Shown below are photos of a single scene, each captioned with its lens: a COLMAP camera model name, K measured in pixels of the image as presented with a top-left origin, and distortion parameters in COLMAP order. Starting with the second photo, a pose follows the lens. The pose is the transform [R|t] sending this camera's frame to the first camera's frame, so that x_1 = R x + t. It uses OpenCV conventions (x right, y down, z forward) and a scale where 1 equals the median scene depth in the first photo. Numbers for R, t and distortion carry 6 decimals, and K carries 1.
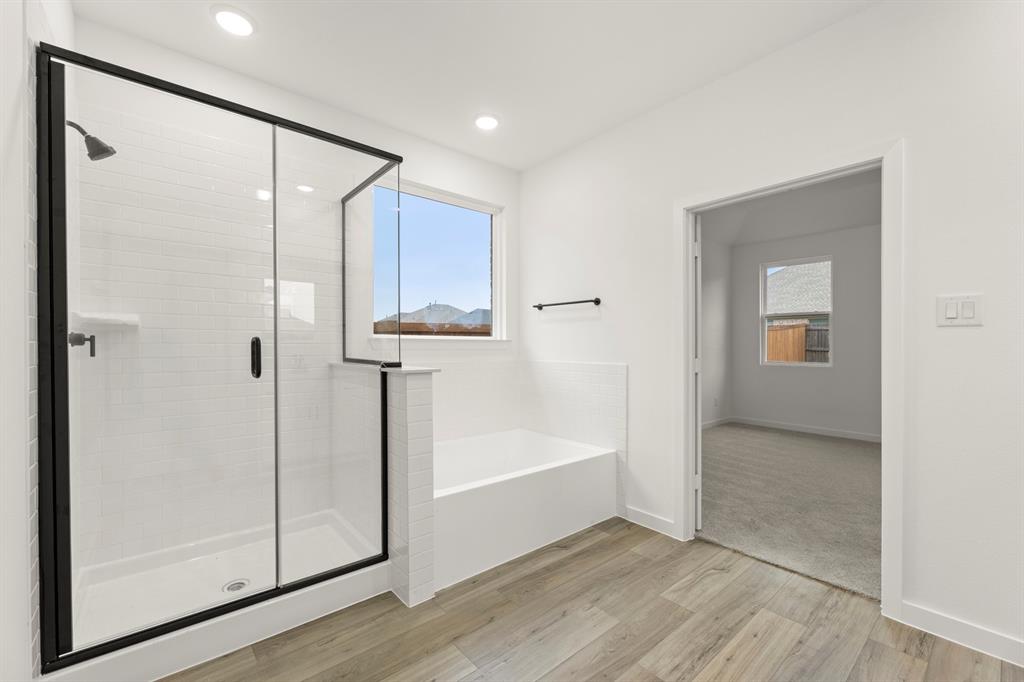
lens RADIAL K [[425.0, 0, 508.5], [0, 425.0, 347.2], [0, 0, 1]] dist [0.000121, 0.000047]
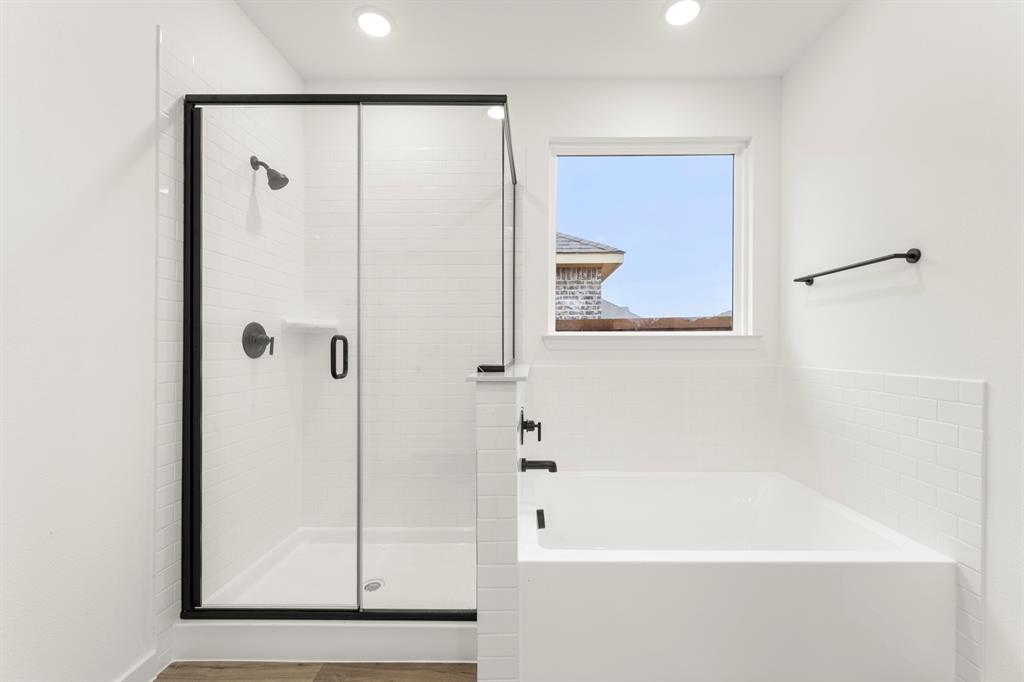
lens RADIAL K [[434.5, 0, 514.4], [0, 434.5, 348.4], [0, 0, 1]] dist [0.000750, 0.000164]
pose [[0.762473, -0.002453, -0.647015, 0.195962], [0.002133, 0.999997, -0.001277, 0.004048], [0.647016, -0.000407, 0.762476, 0.312955]]
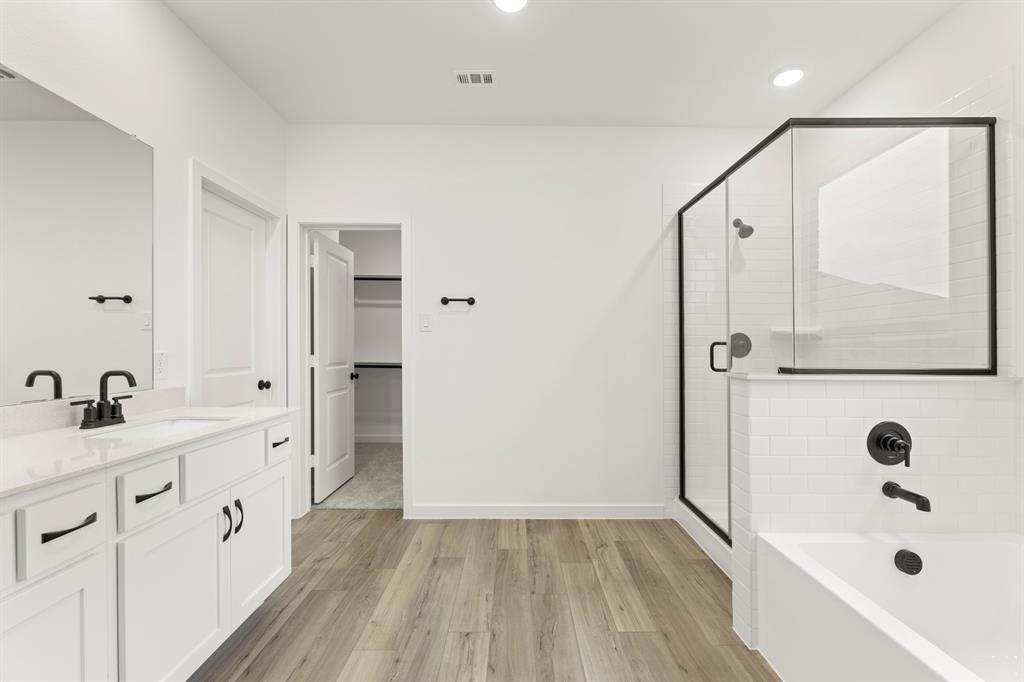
lens RADIAL K [[425.0, 0, 508.5], [0, 425.0, 347.2], [0, 0, 1]] dist [0.000121, 0.000047]
pose [[-0.651782, 0.002546, -0.758402, 0.446076], [0.004725, 0.999989, -0.000704, 0.013144], [0.758392, -0.004042, -0.651787, 0.721678]]
